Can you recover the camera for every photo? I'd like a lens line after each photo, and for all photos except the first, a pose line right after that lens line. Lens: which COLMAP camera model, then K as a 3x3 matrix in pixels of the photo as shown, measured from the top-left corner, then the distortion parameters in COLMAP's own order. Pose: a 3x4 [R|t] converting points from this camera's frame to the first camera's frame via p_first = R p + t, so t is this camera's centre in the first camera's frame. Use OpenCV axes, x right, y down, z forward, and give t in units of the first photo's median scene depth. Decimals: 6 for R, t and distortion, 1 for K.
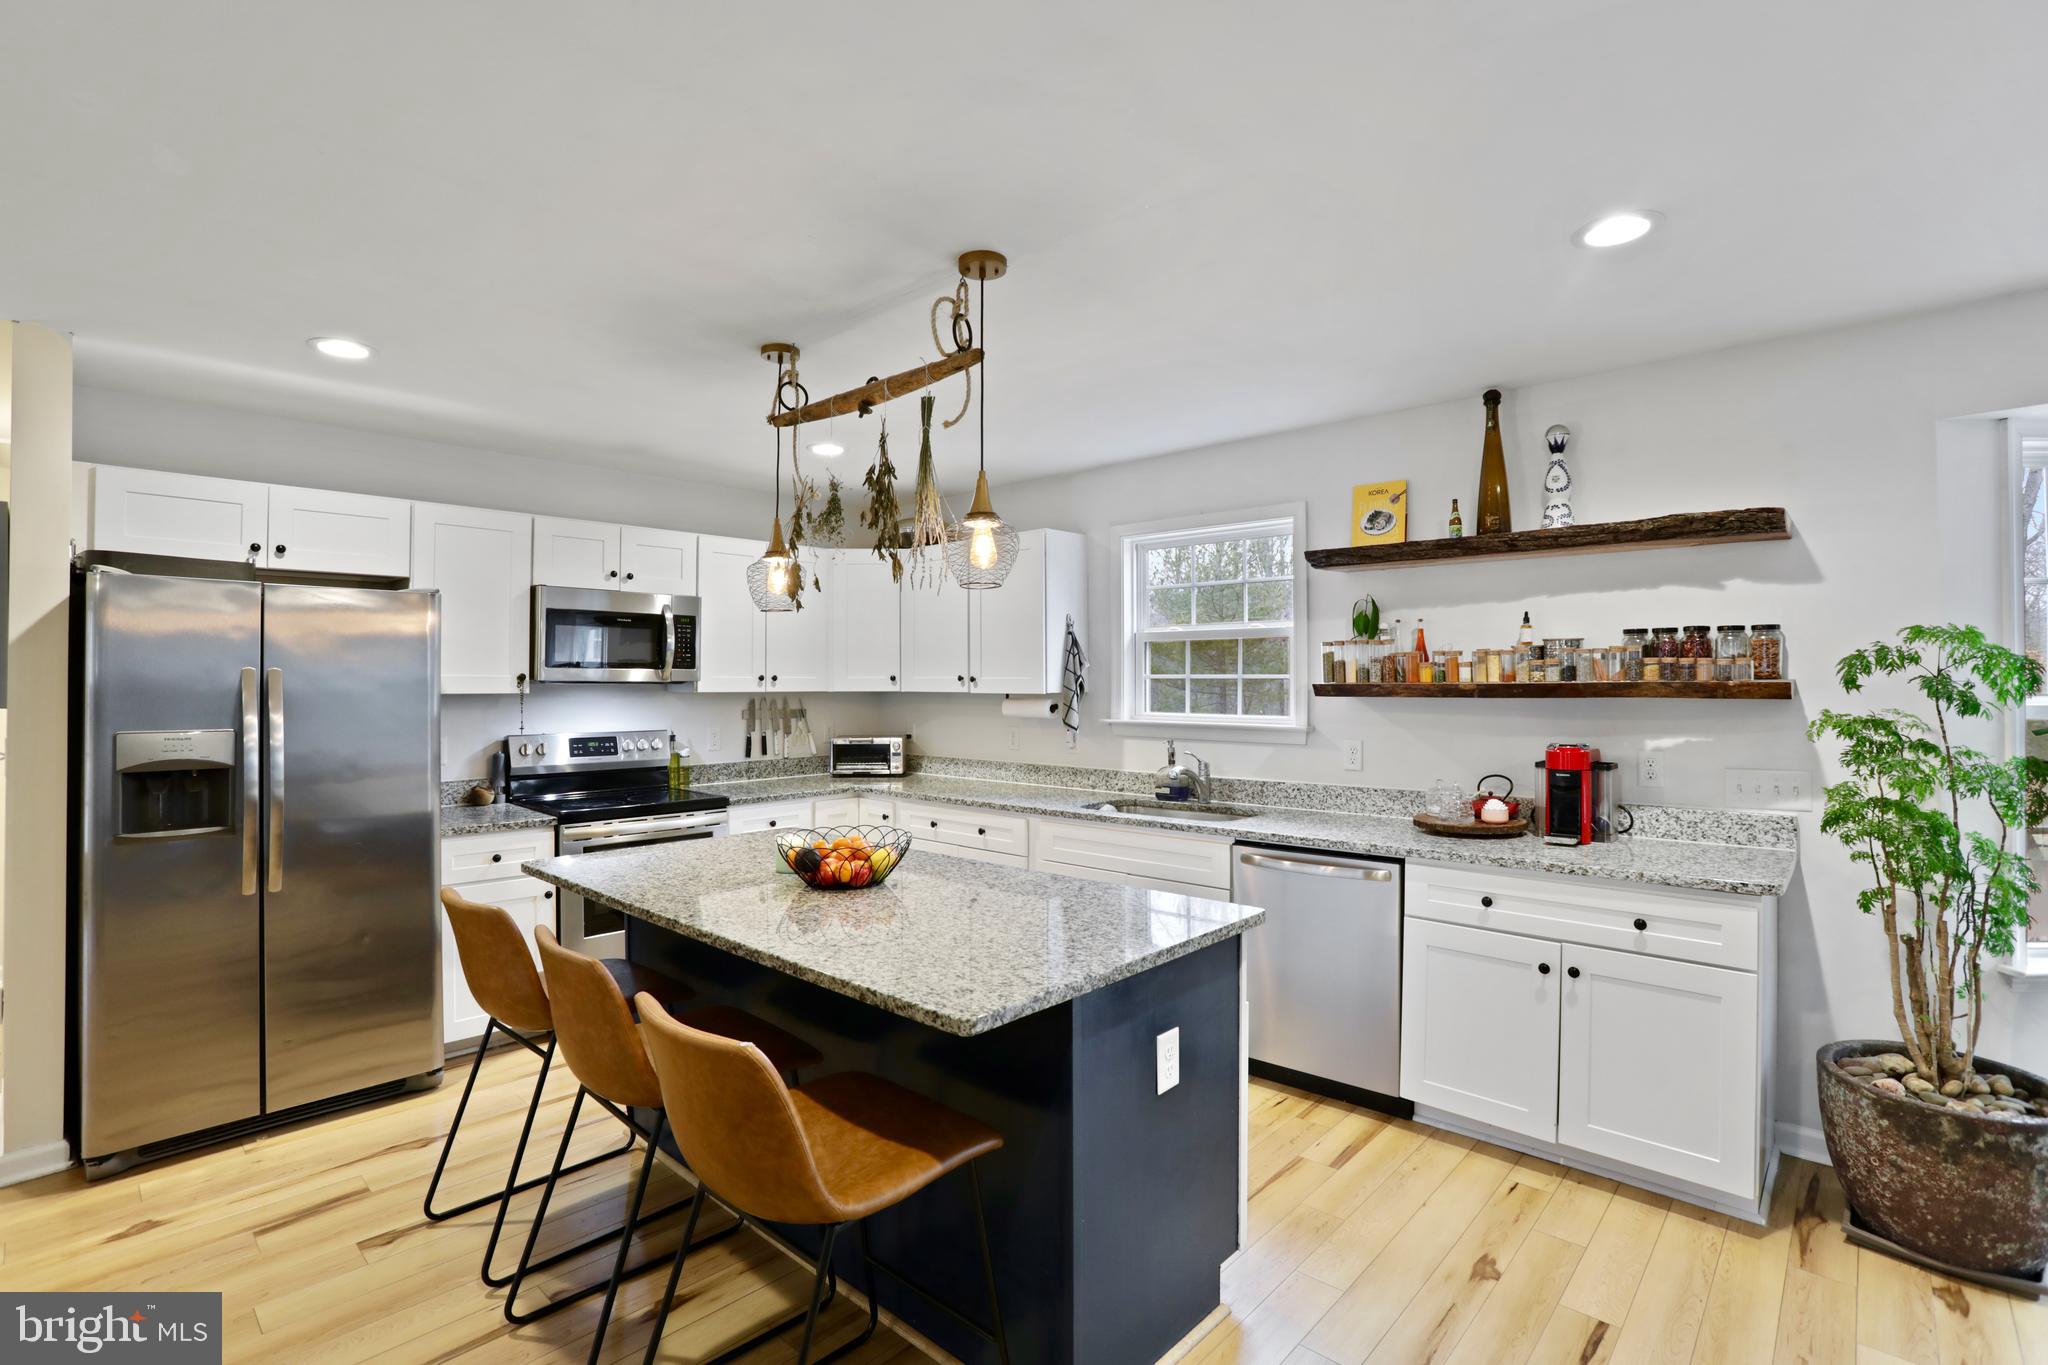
lens RADIAL K [[939.9, 0, 971.5], [0, 939.9, 684.1], [0, 0, 1]] dist [-0.034892, 0.011458]
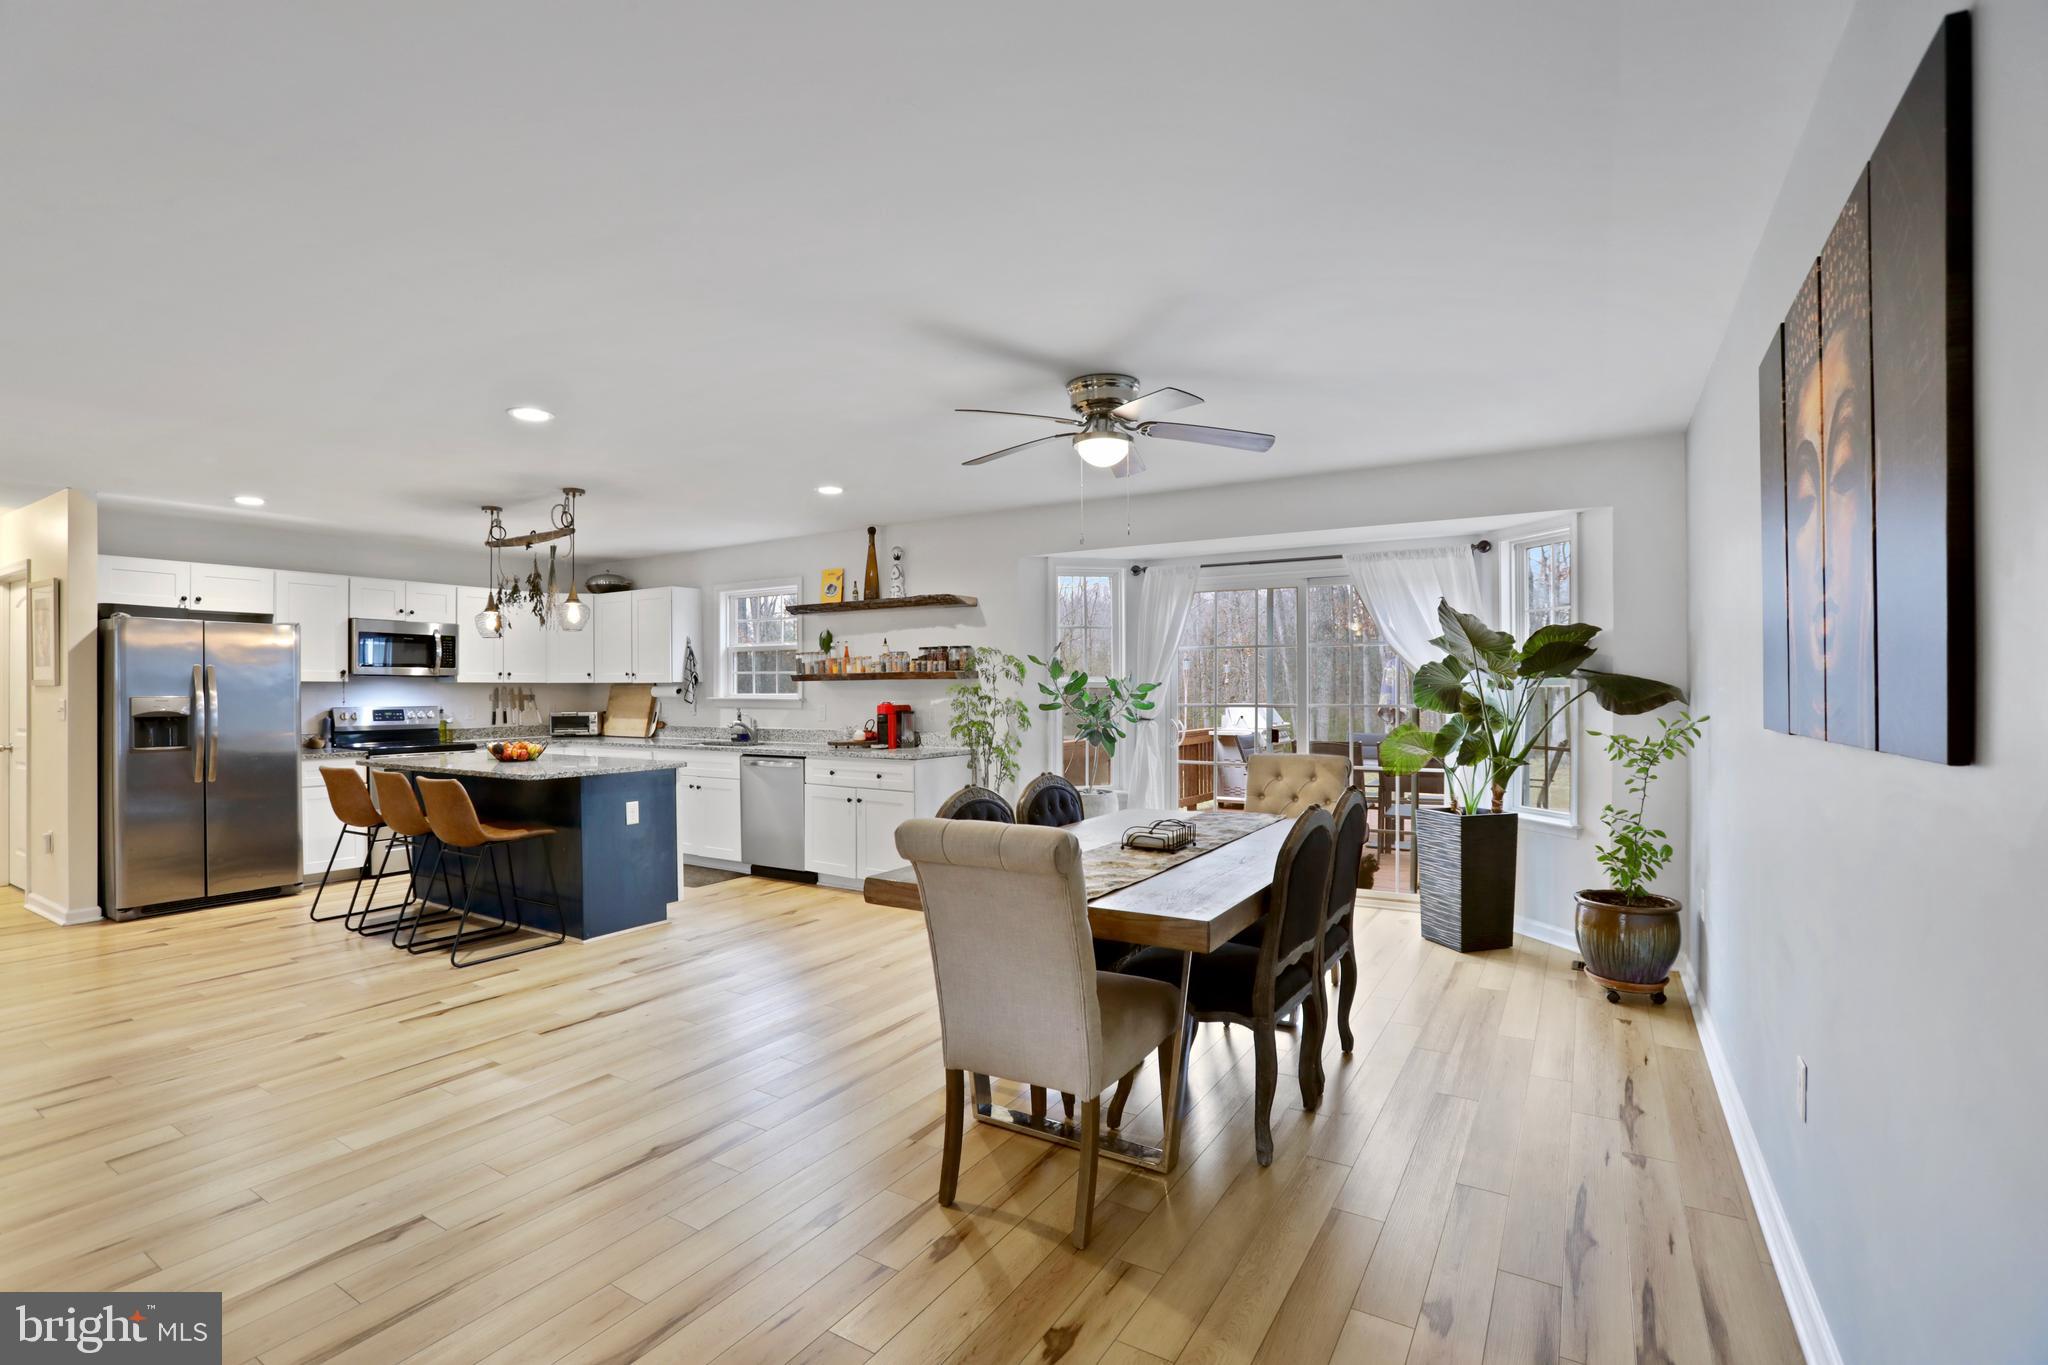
lens RADIAL K [[939.9, 0, 951.0], [0, 939.9, 684.7], [0, 0, 1]] dist [-0.034892, 0.011458]
pose [[0.984504, -0.002590, 0.175343, 0.470957], [0.003698, 0.999975, -0.005992, 0.045207], [-0.175324, 0.006548, 0.984489, -1.302520]]
